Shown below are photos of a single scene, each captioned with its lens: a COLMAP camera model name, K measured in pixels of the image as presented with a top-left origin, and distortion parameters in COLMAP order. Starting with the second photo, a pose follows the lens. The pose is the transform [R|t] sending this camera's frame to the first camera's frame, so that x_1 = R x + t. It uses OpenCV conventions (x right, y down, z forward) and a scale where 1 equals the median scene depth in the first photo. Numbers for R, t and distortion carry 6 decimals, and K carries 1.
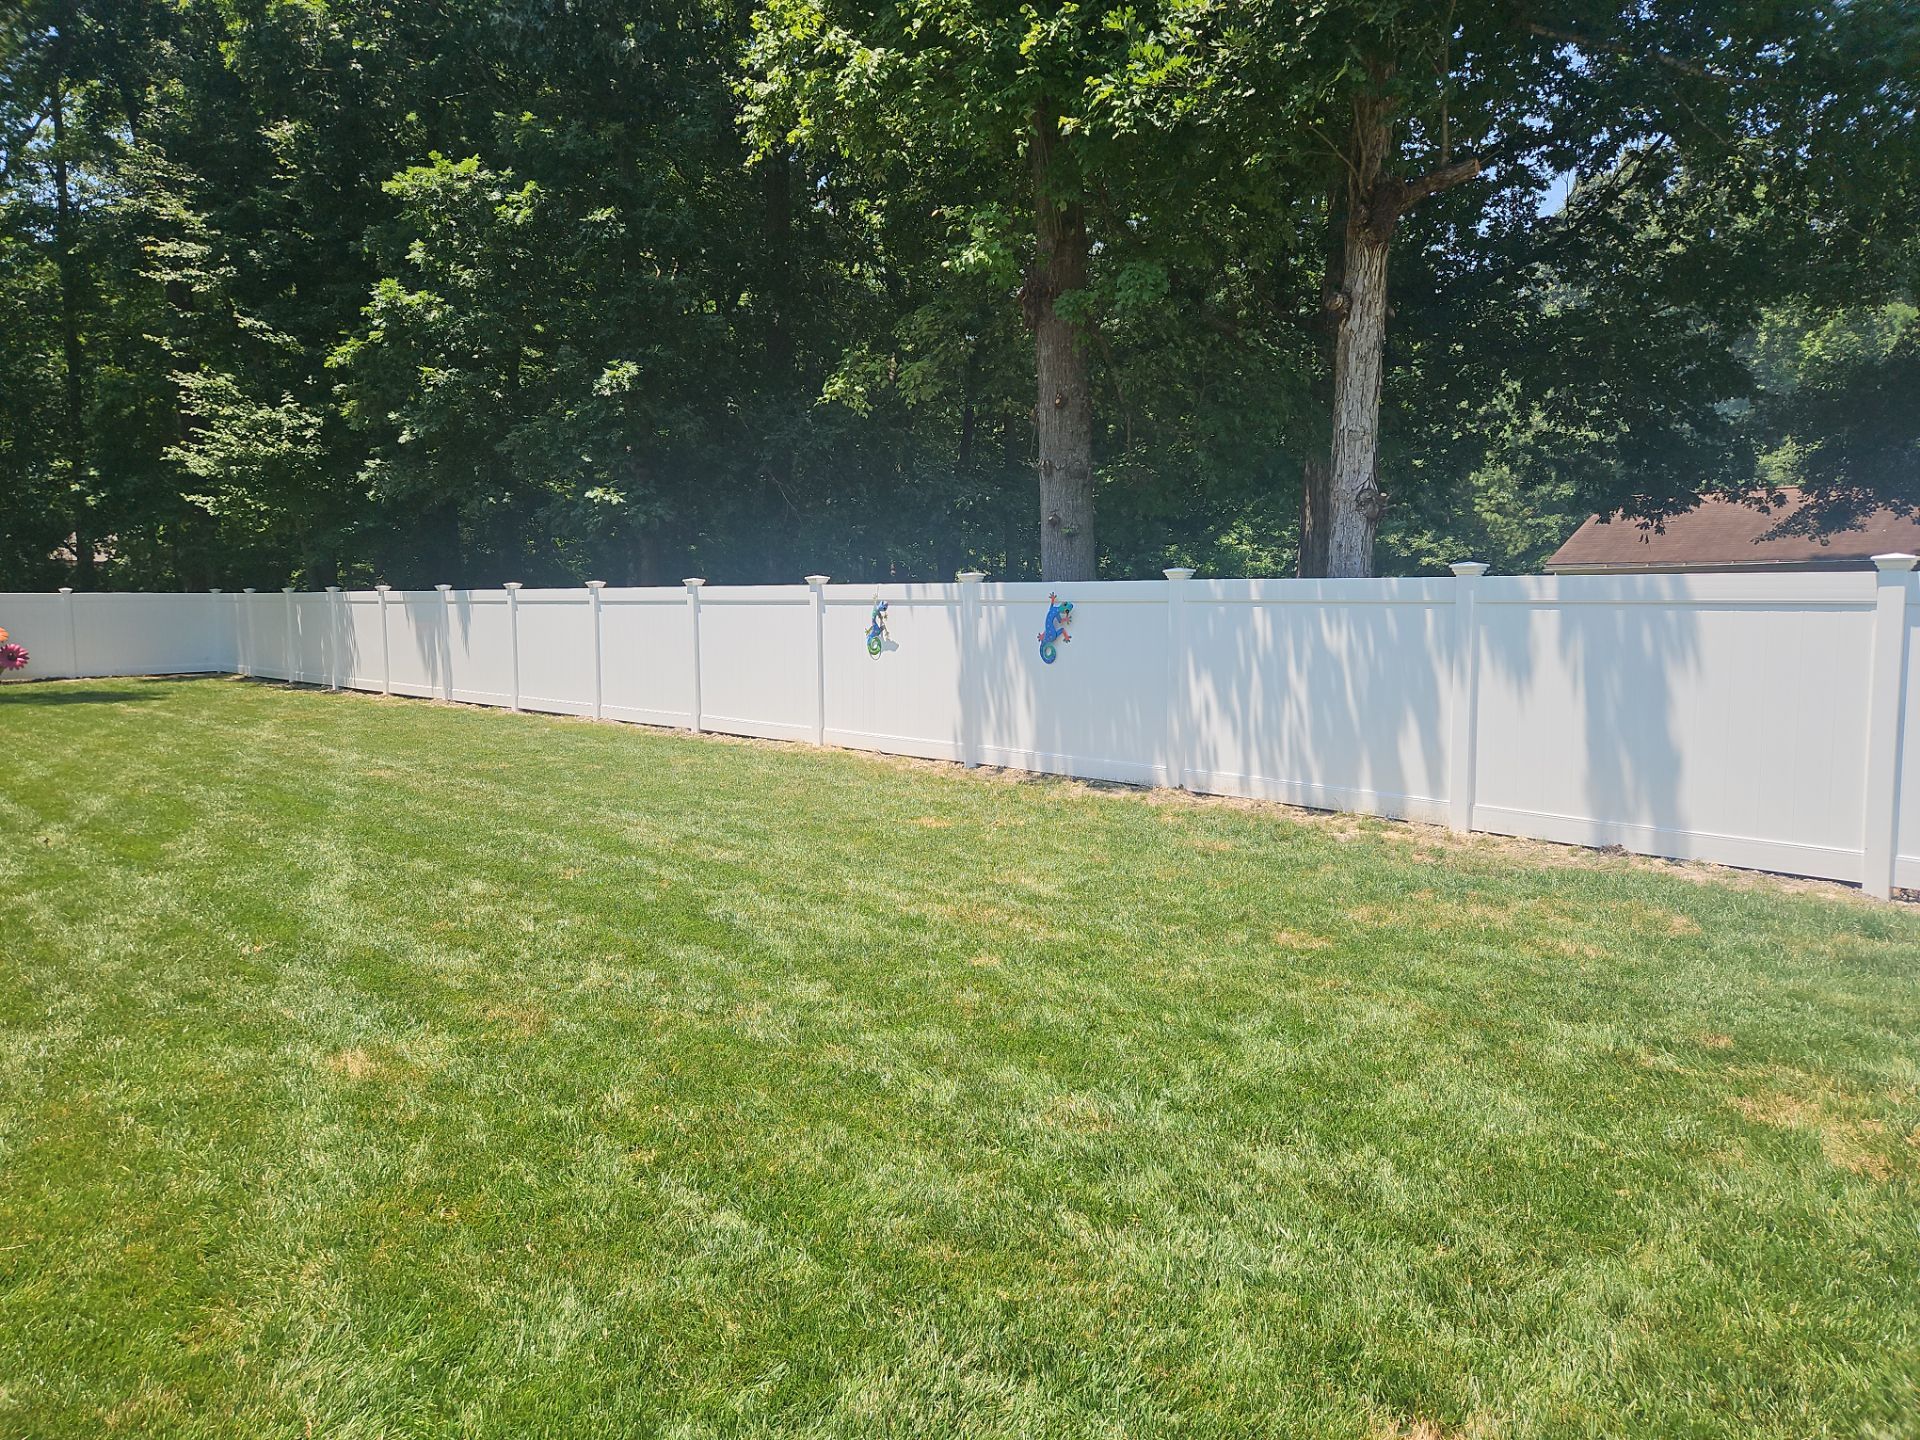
lens RADIAL K [[1268.1, 0, 955.4], [0, 1268.1, 718.1], [0, 0, 1]] dist [0.073066, -0.058276]
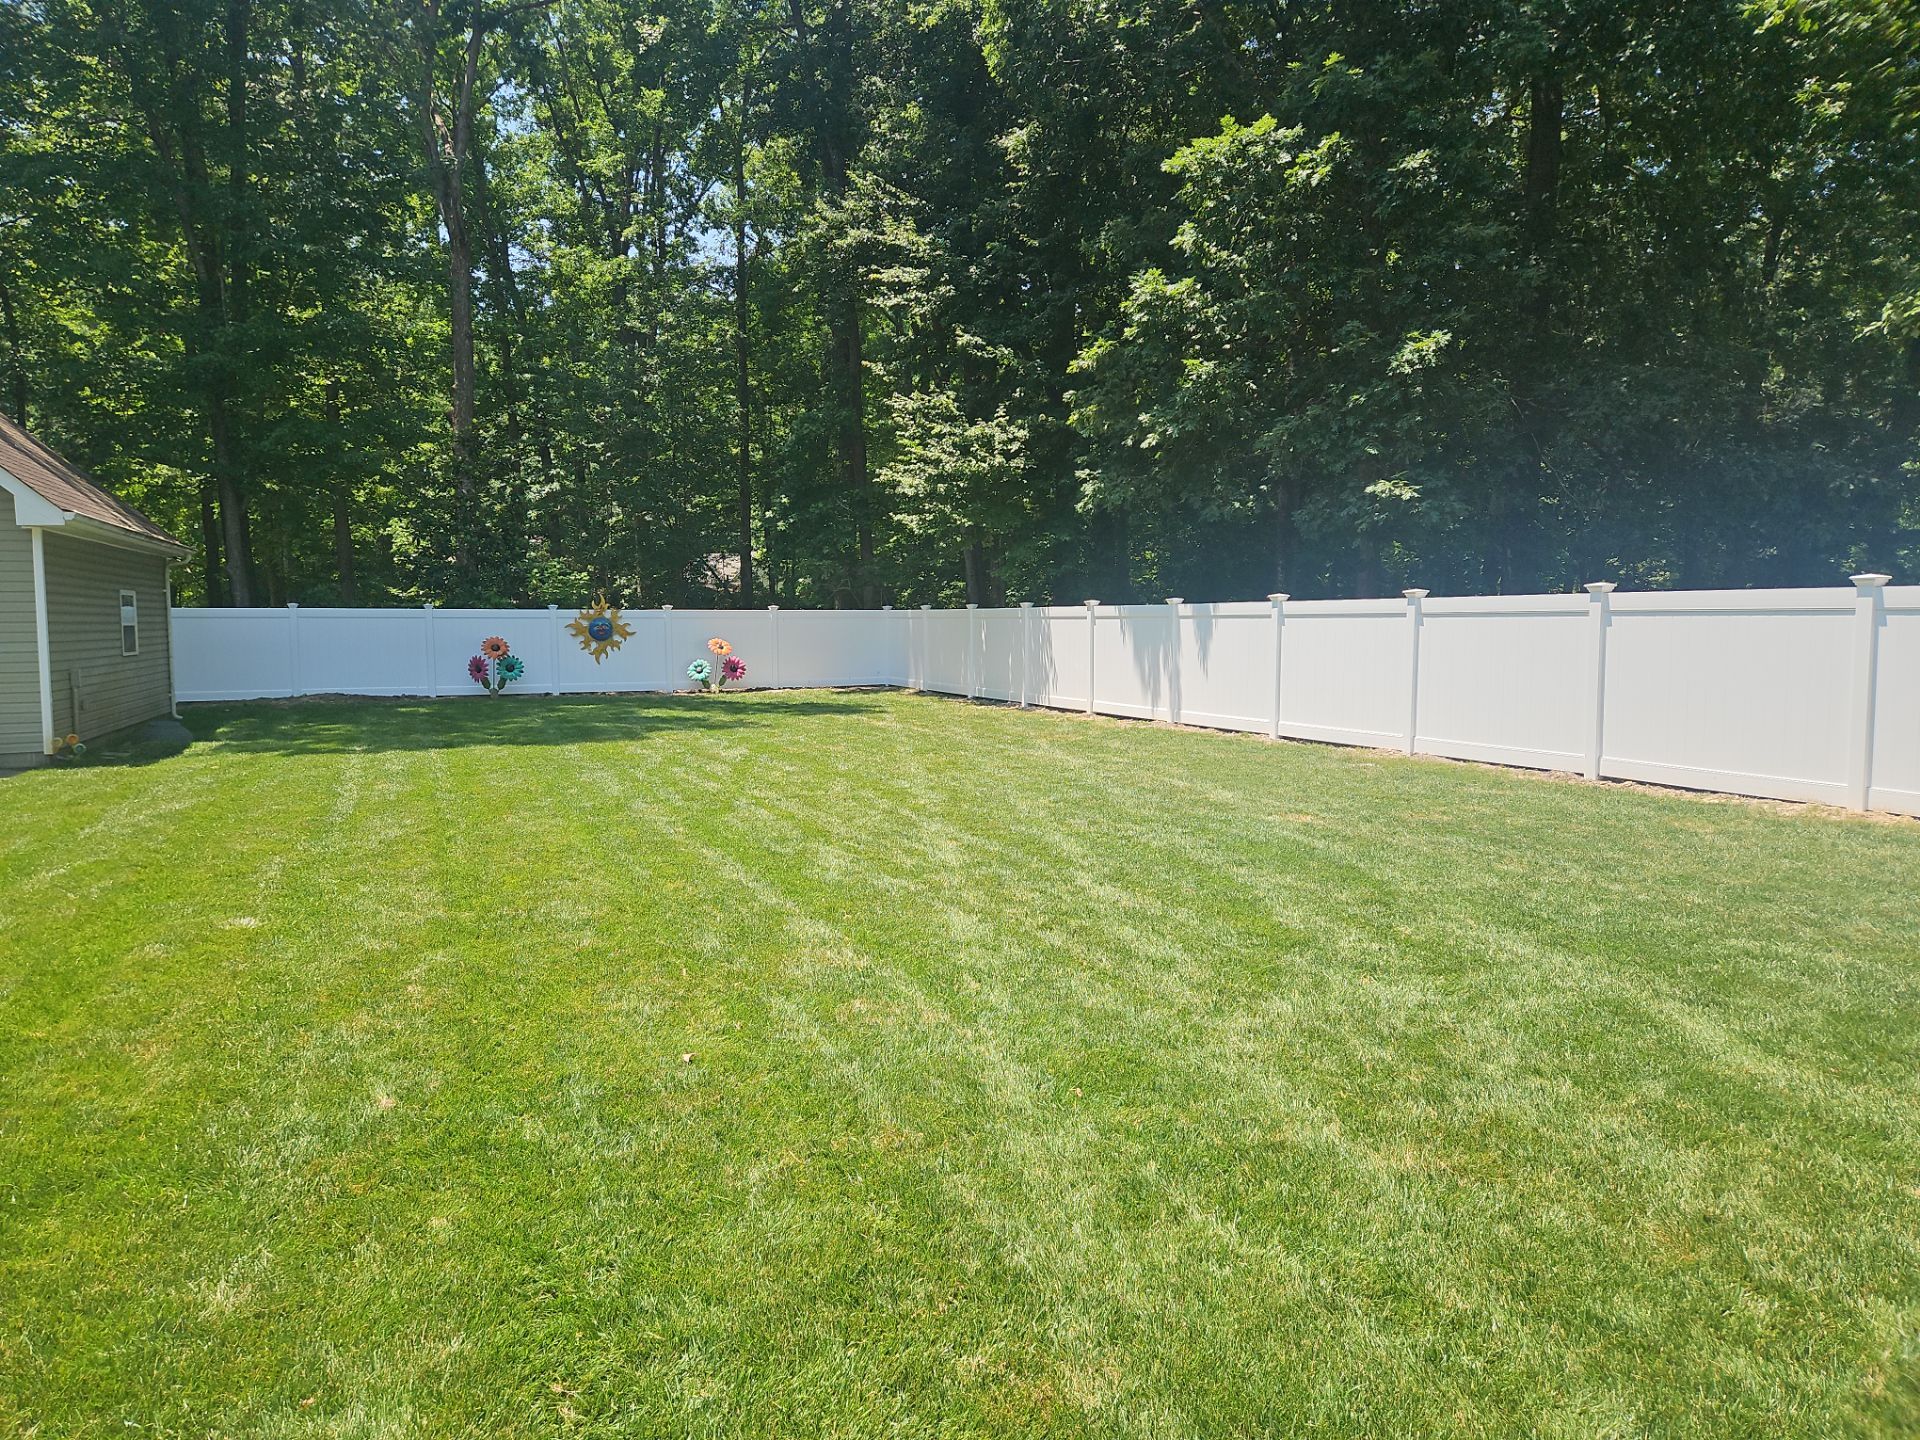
lens RADIAL K [[1268.1, 0, 966.4], [0, 1268.1, 725.3], [0, 0, 1]] dist [0.073066, -0.058276]
pose [[0.934867, 0.028893, -0.353820, -0.195987], [-0.030990, 0.999520, -0.000263, -0.006616], [0.353643, 0.011210, 0.935313, 0.081193]]
